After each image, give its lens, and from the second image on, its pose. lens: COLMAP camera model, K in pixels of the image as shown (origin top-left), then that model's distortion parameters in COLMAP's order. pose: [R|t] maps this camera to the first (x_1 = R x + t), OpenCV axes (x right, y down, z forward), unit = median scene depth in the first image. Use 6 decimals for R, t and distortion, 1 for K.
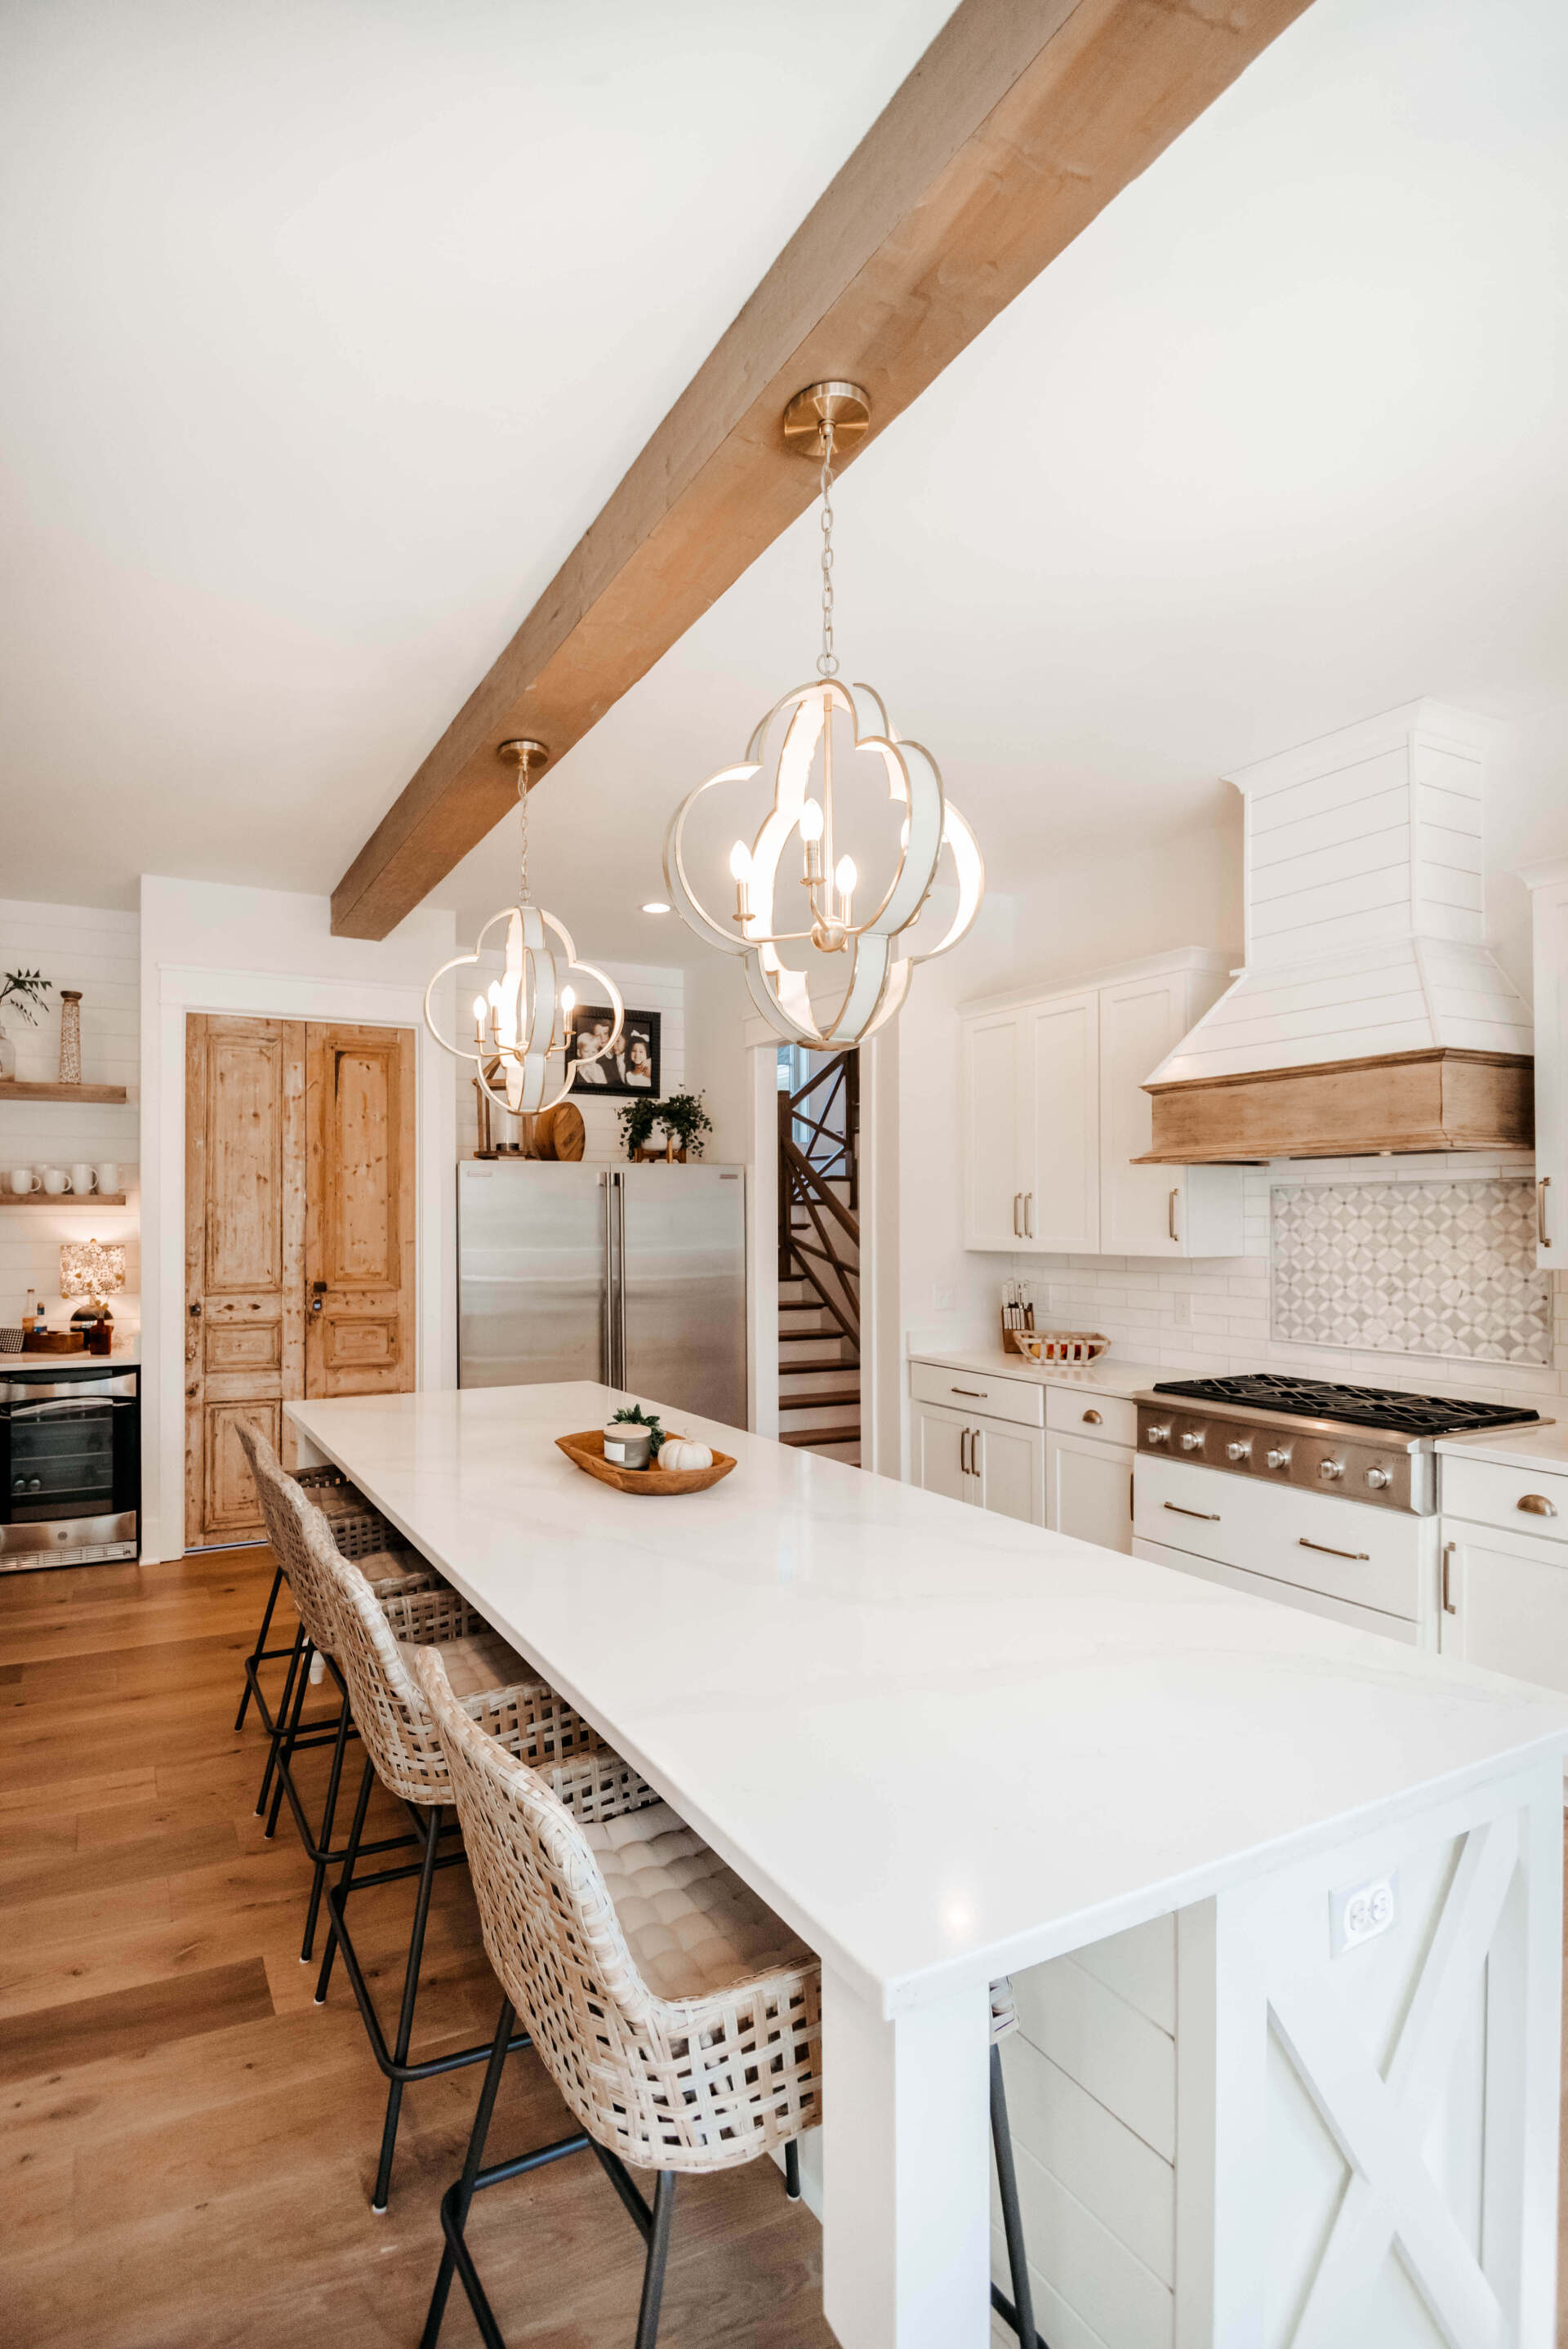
lens RADIAL K [[1106.2, 0, 600.5], [0, 1106.2, 1211.3], [0, 0, 1]] dist [0.002259, -0.007378]
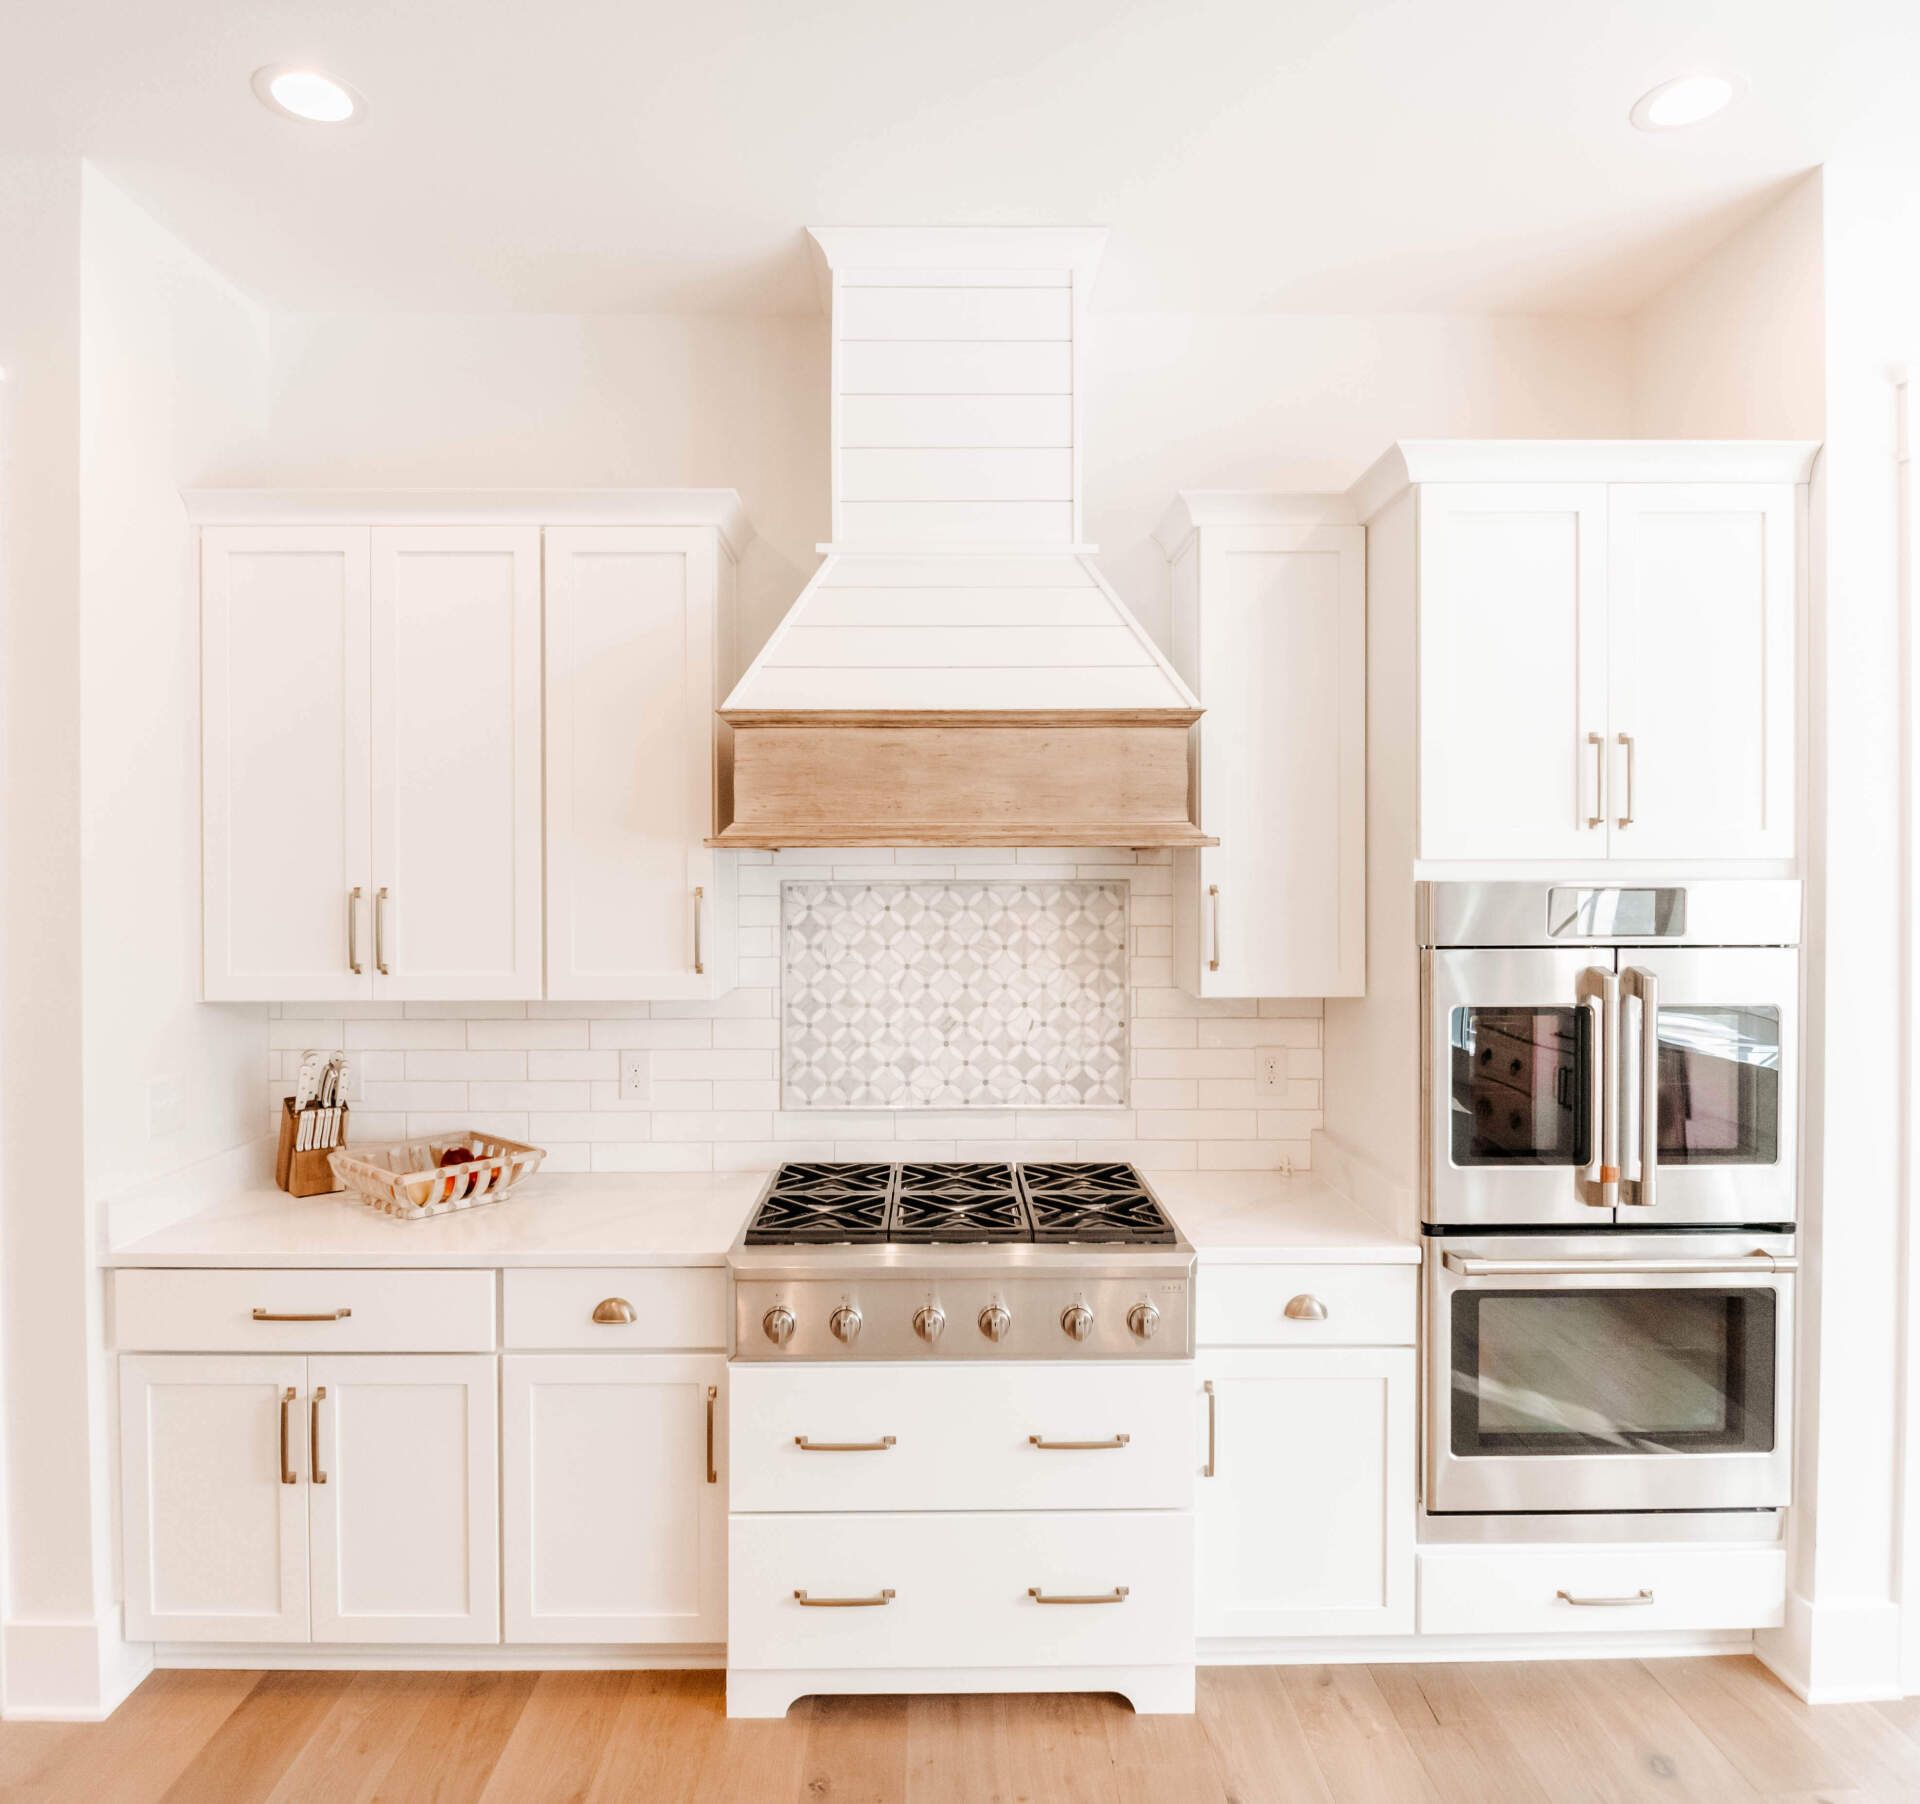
lens RADIAL K [[1222.8, 0, 953.1], [0, 1222.8, 883.1], [0, 0, 1]] dist [-0.001709, -0.001725]
pose [[0.406458, -0.006785, 0.913644, -0.032079], [-0.005345, 0.999938, 0.009803, -0.030214], [-0.913654, -0.008868, 0.406396, 0.609947]]
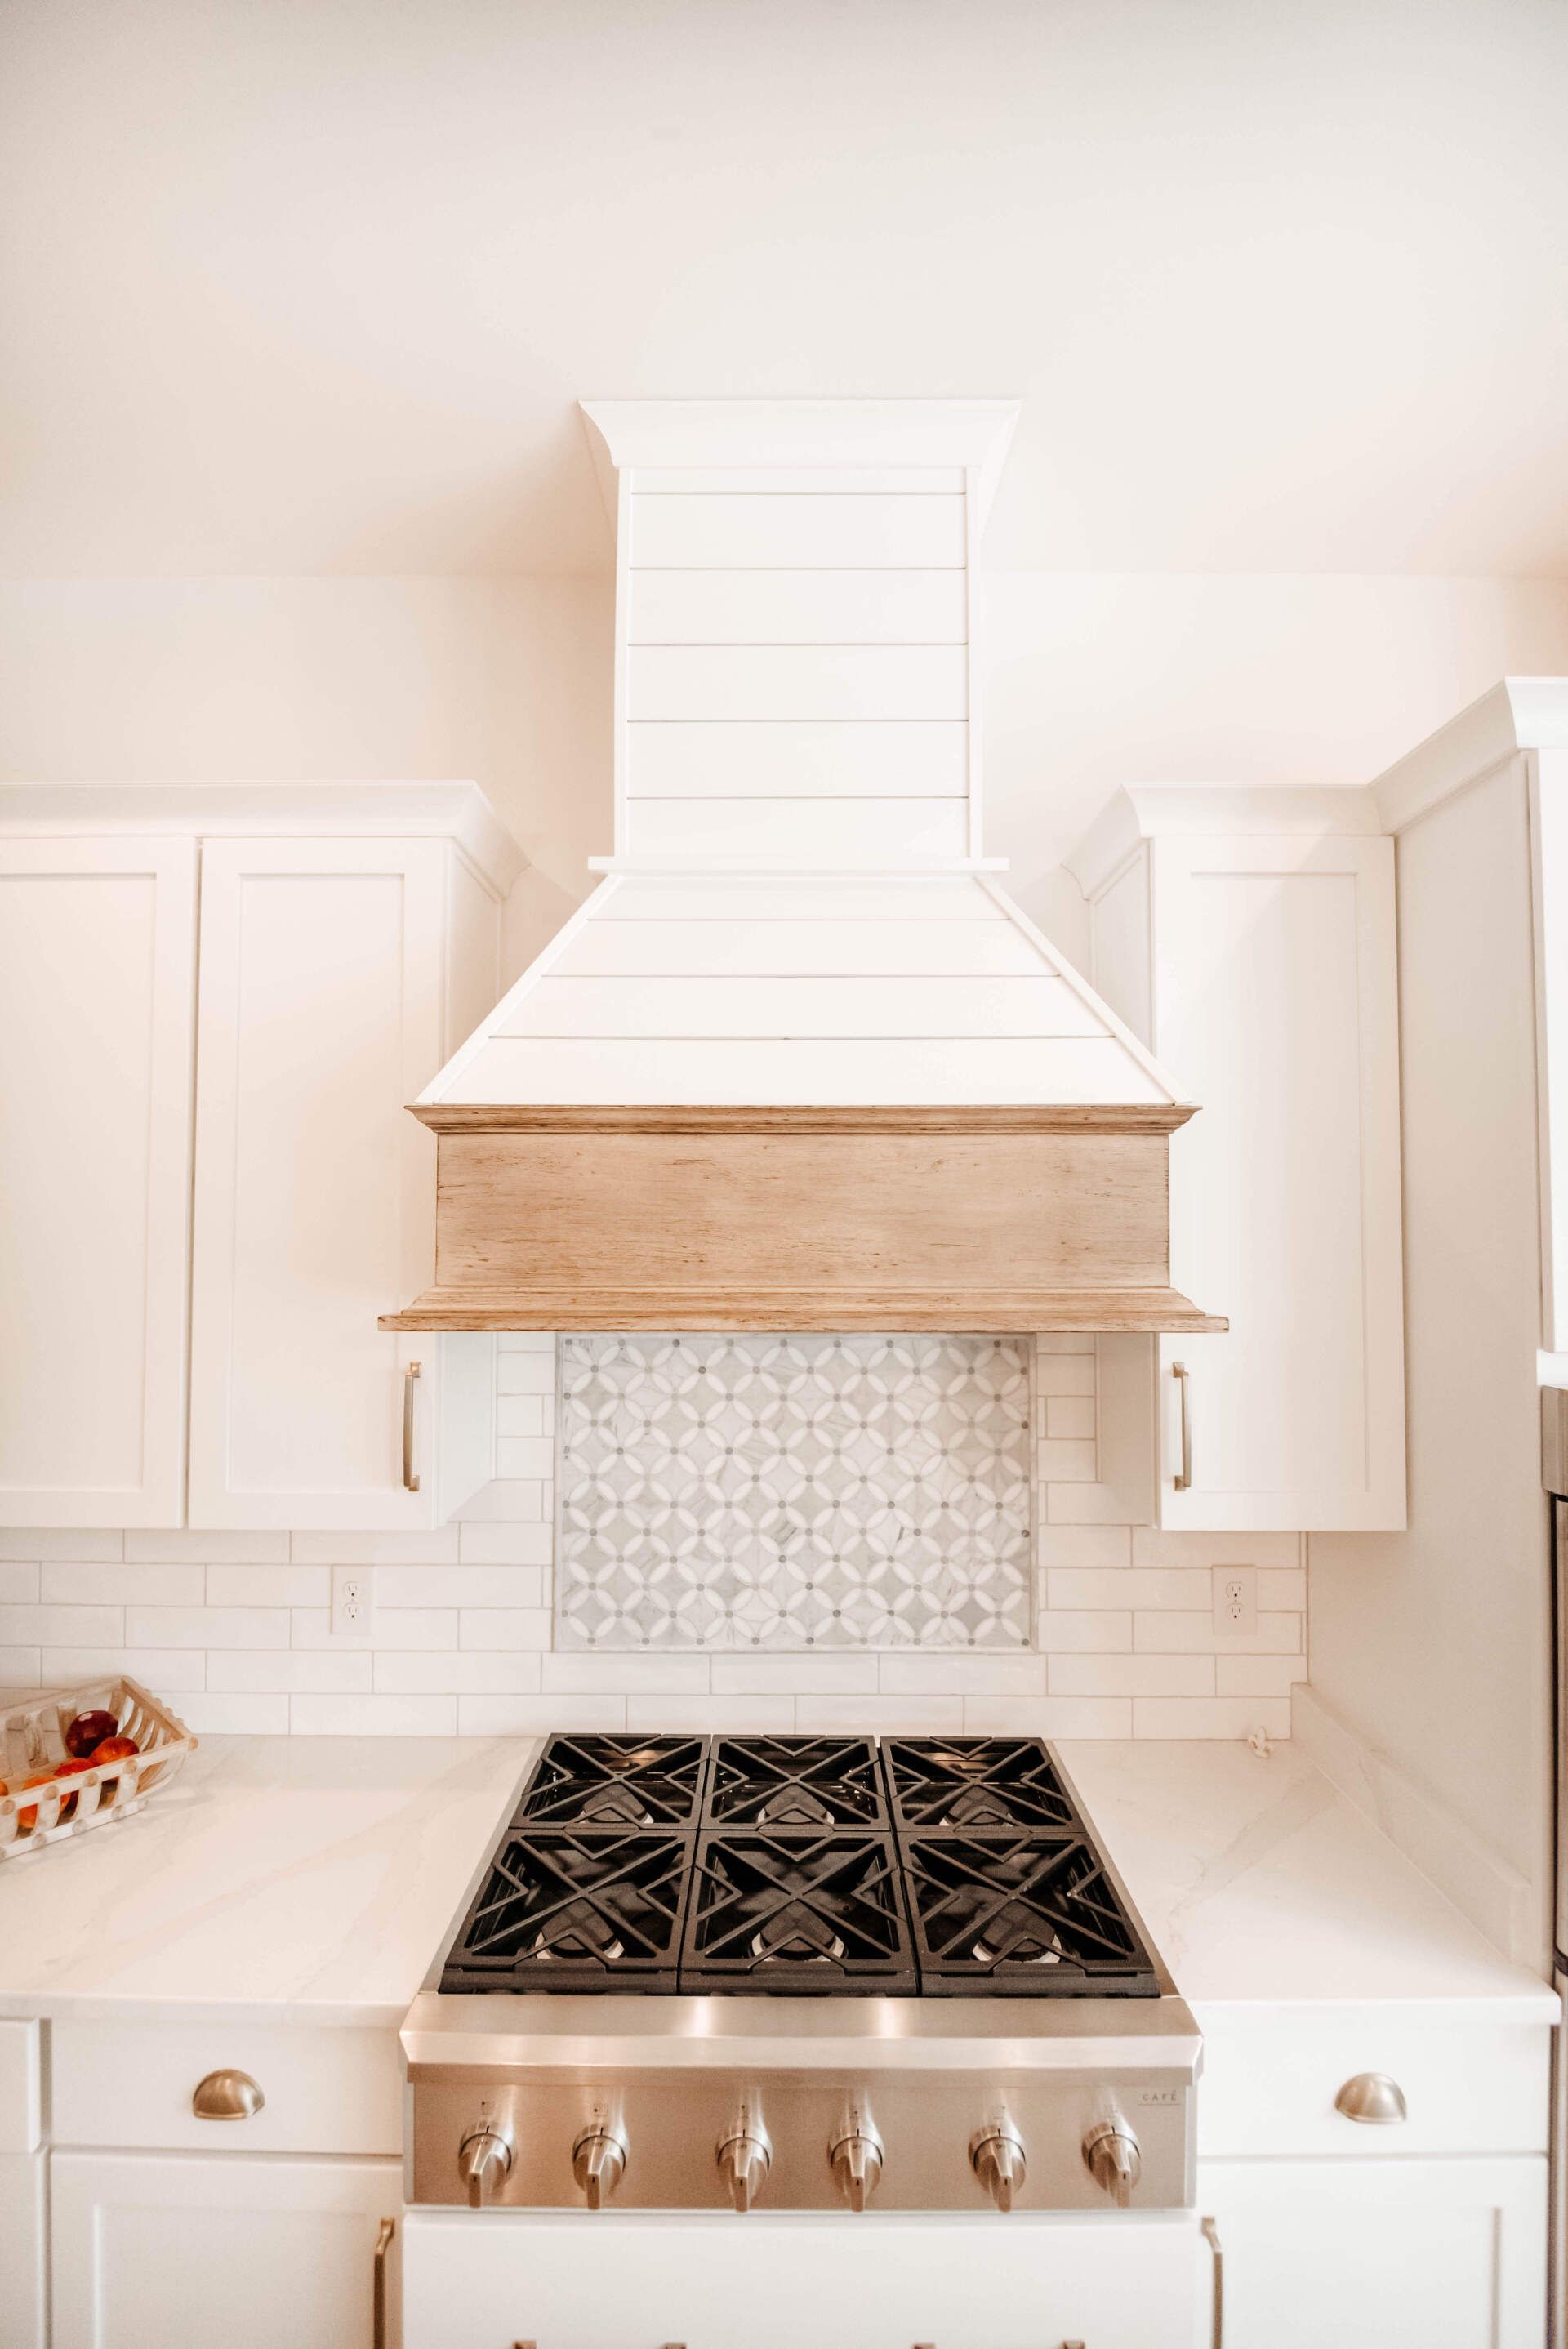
lens RADIAL K [[1039.9, 0, 786.7], [0, 1039.9, 1184.1], [0, 0, 1]] dist [0.000087, -0.017520]
pose [[0.419999, 0.034576, 0.906866, 0.231218], [-0.009232, 0.999385, -0.033827, -0.075054], [-0.907478, 0.005835, 0.420060, 0.722837]]
